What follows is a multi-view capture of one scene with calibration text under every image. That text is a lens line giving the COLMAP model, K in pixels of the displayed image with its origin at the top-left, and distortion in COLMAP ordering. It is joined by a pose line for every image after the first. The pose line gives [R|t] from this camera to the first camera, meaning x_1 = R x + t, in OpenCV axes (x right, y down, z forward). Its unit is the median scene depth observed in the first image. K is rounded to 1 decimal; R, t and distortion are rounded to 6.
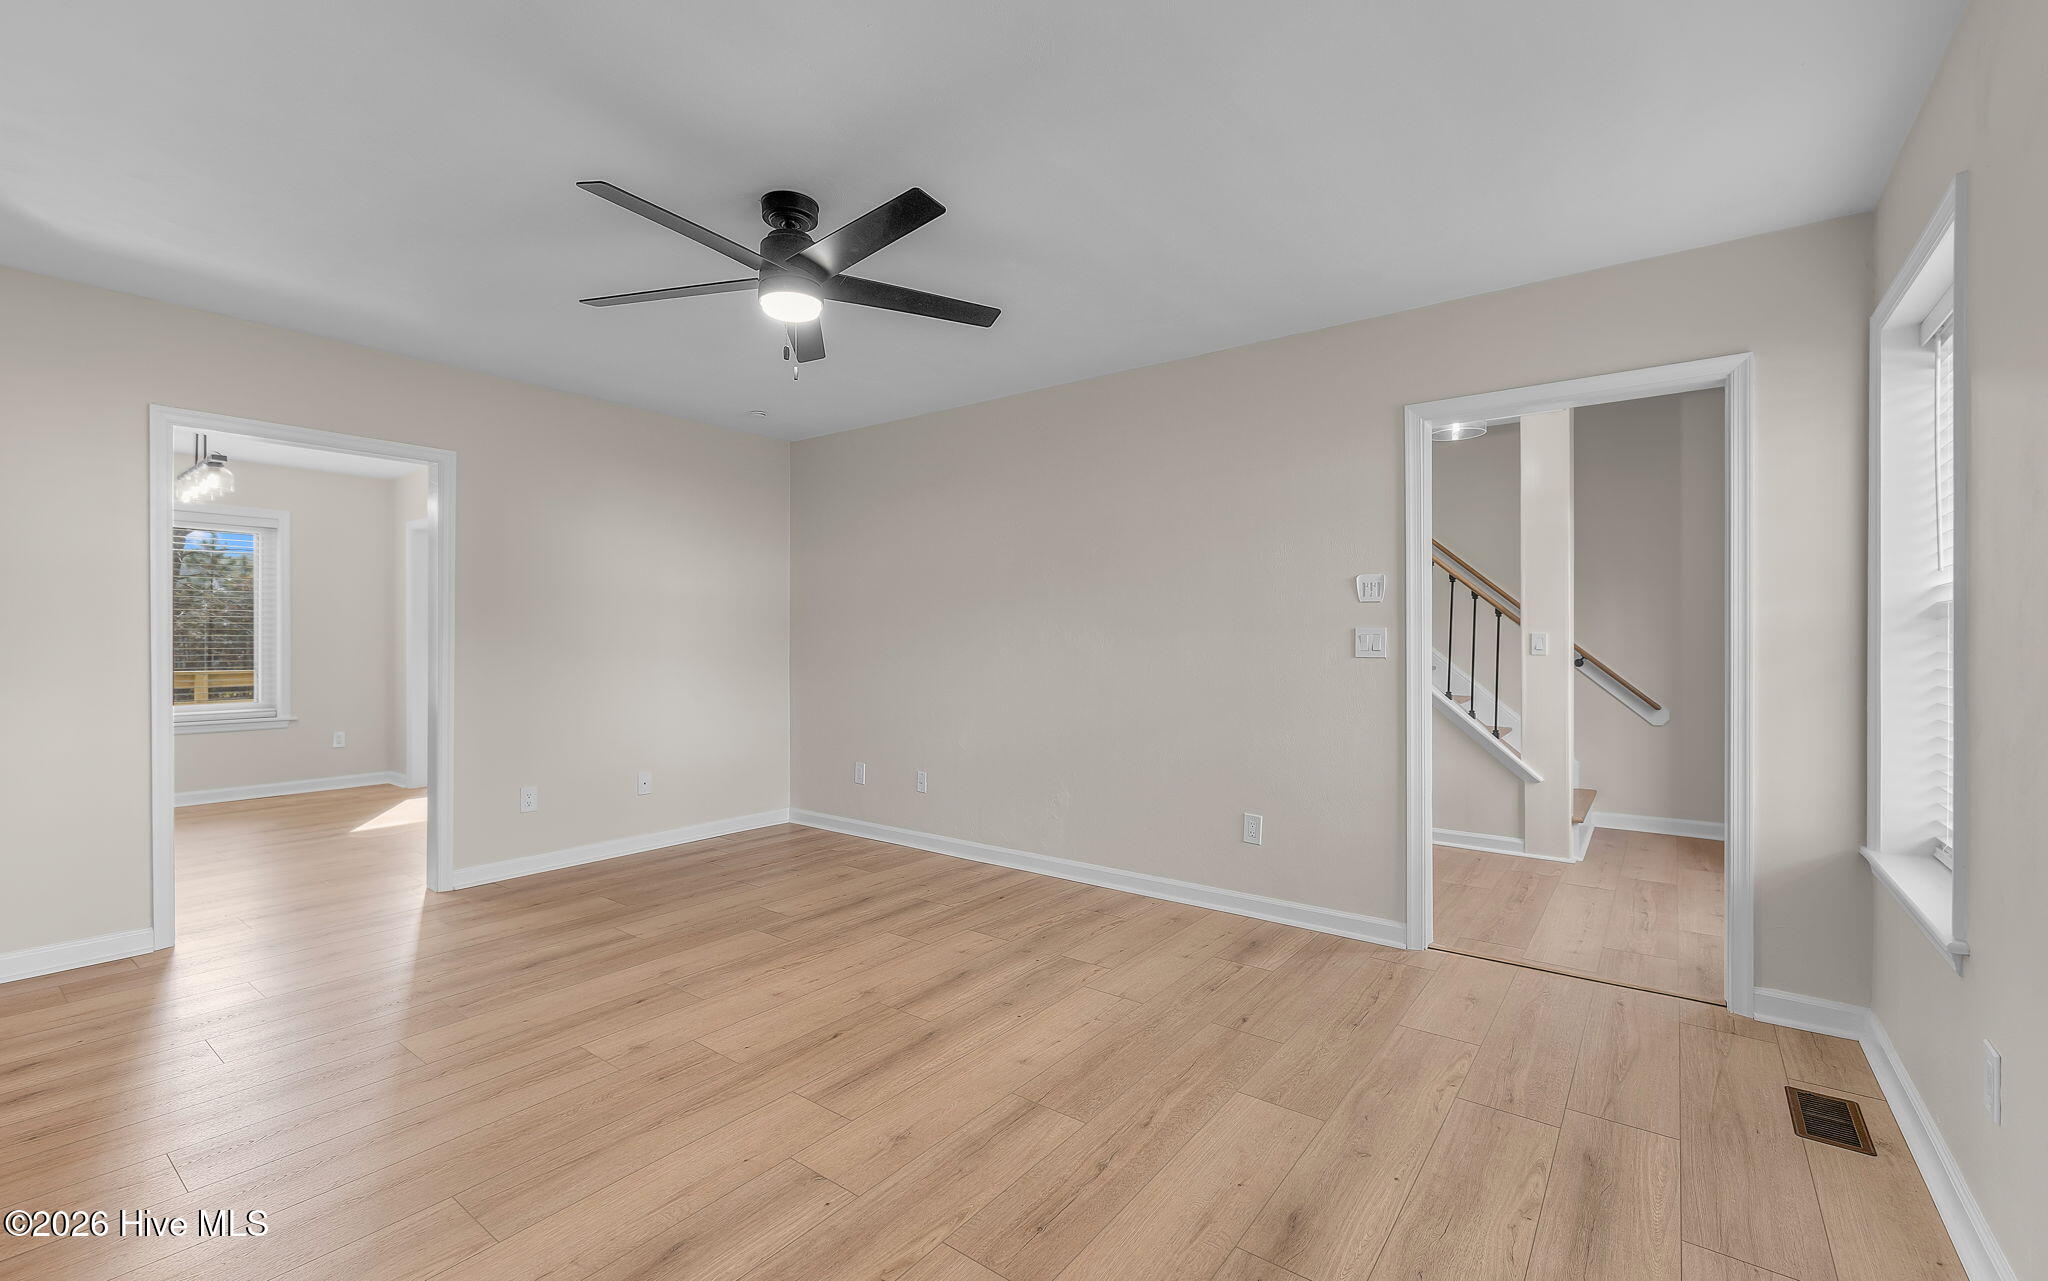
lens RADIAL K [[904.8, 0, 1017.8], [0, 904.8, 655.6], [0, 0, 1]] dist [-0.000741, -0.000054]
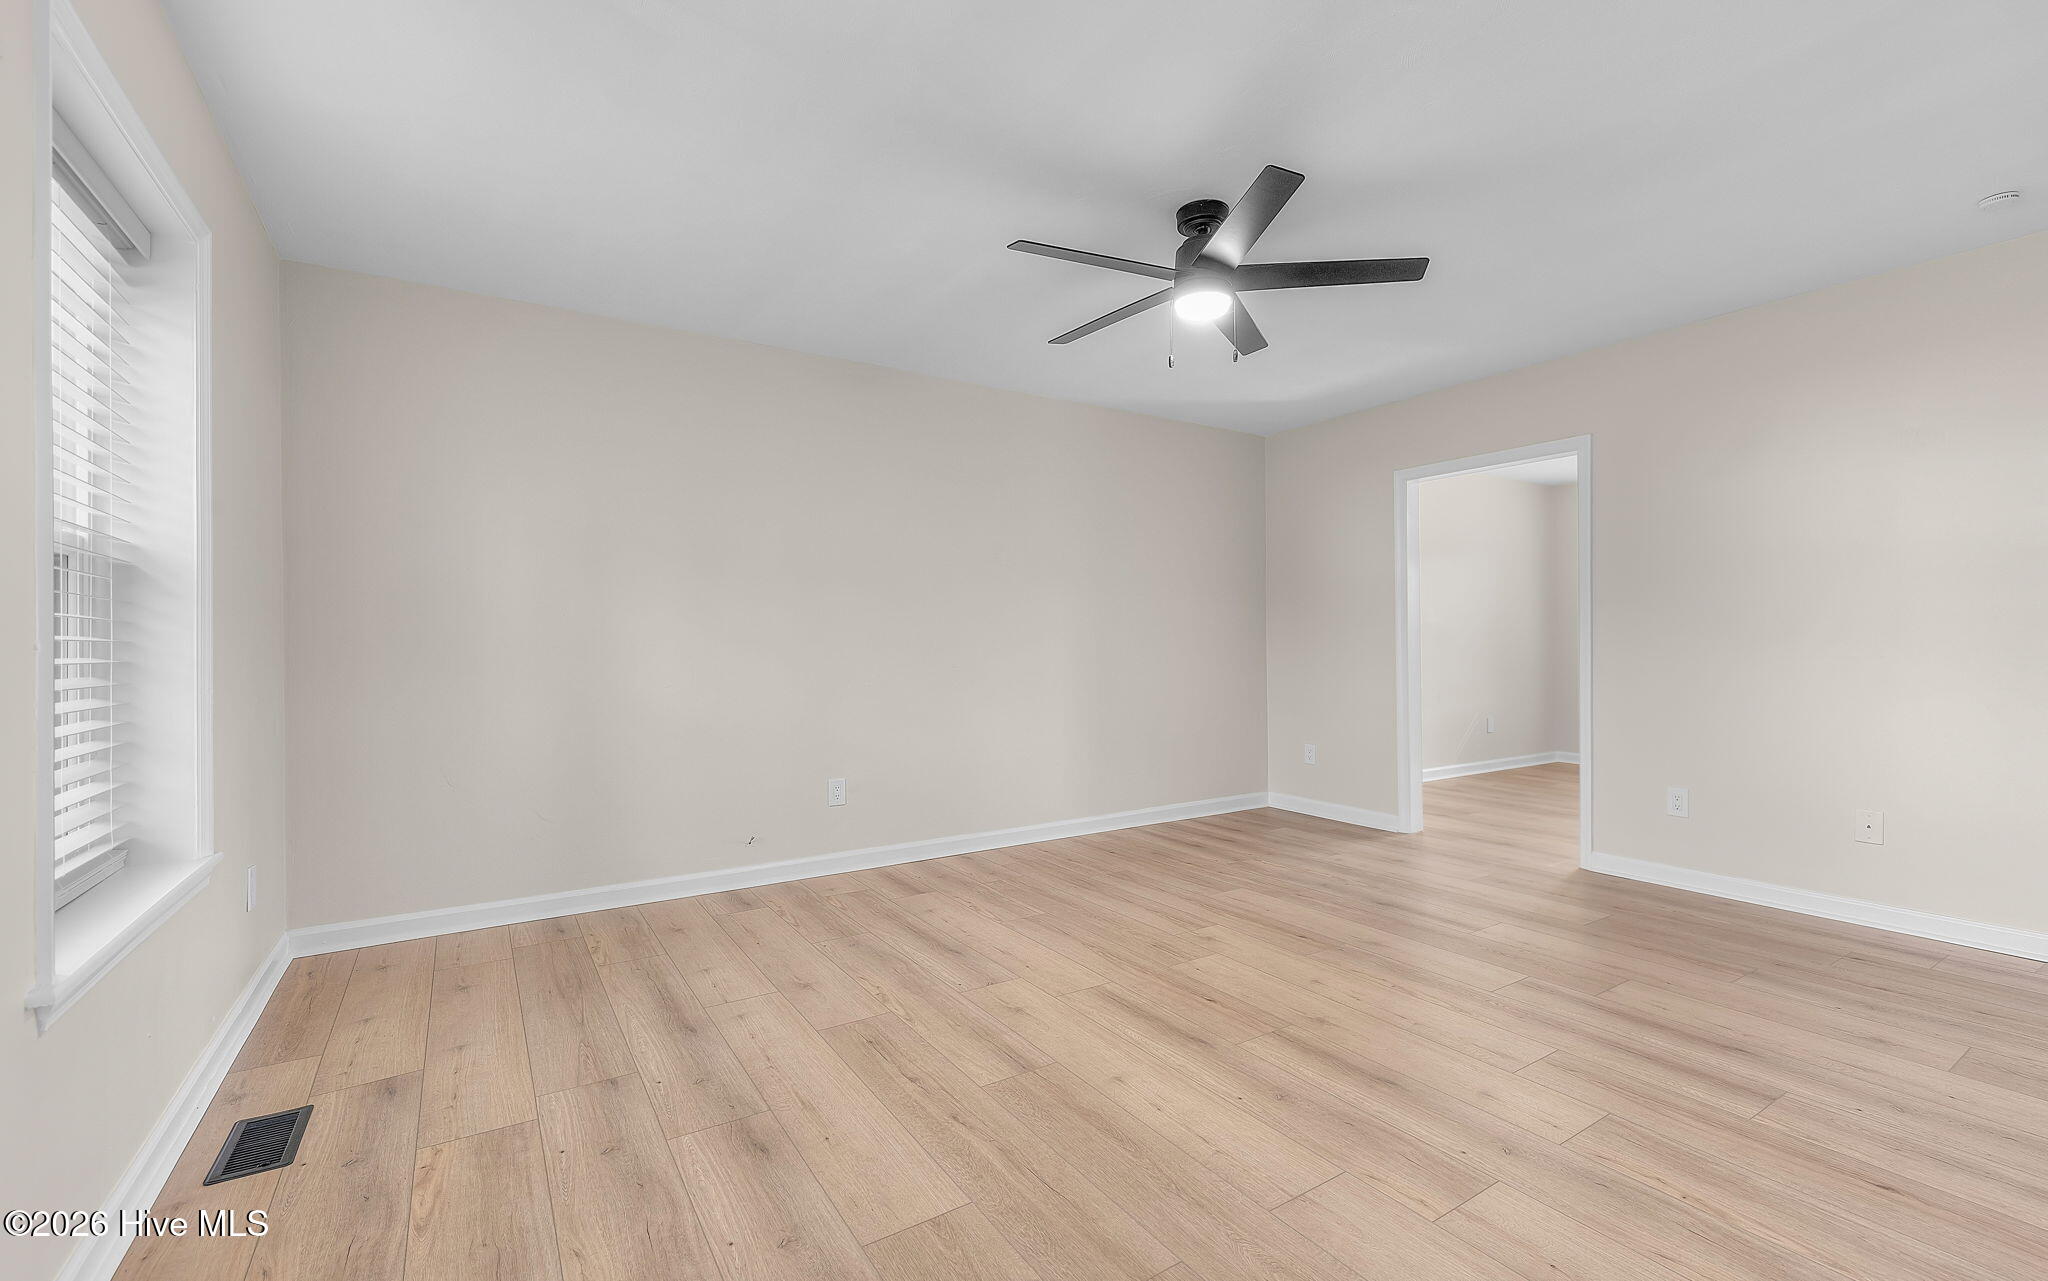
lens RADIAL K [[868.1, 0, 1024.0], [0, 868.1, 640.5], [0, 0, 1]] dist [0.001153, 0.000077]
pose [[-0.363947, -0.005094, -0.931406, 0.834353], [-0.011693, 0.999931, -0.000899, 0.010718], [0.931346, 0.010564, -0.363981, 1.196548]]
